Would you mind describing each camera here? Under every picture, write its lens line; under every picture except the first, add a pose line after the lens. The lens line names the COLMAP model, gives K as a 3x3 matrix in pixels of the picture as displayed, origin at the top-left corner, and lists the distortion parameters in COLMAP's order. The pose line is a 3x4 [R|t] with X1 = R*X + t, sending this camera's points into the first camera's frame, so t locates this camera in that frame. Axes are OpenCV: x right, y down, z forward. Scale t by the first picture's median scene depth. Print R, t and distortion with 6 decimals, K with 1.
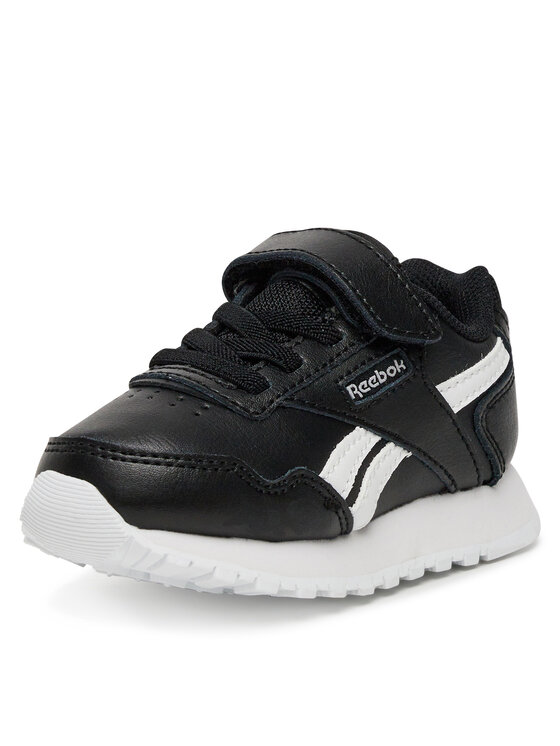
lens RADIAL K [[2204.9, 0, 280.8], [0, 2204.9, 369.1], [0, 0, 1]] dist [0.037645, 0.000000]
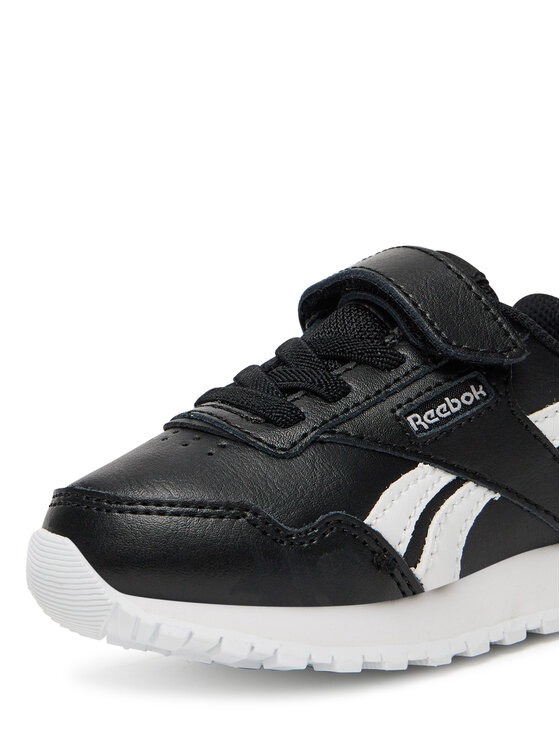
lens RADIAL K [[1623.5, 0, 279.4], [0, 1623.5, 380.2], [0, 0, 1]] dist [-0.051651, 0.000000]
pose [[0.980162, -0.059045, -0.189196, 0.100412], [0.046746, 0.996533, -0.068826, 0.034530], [0.192604, 0.058616, 0.979524, 0.383024]]
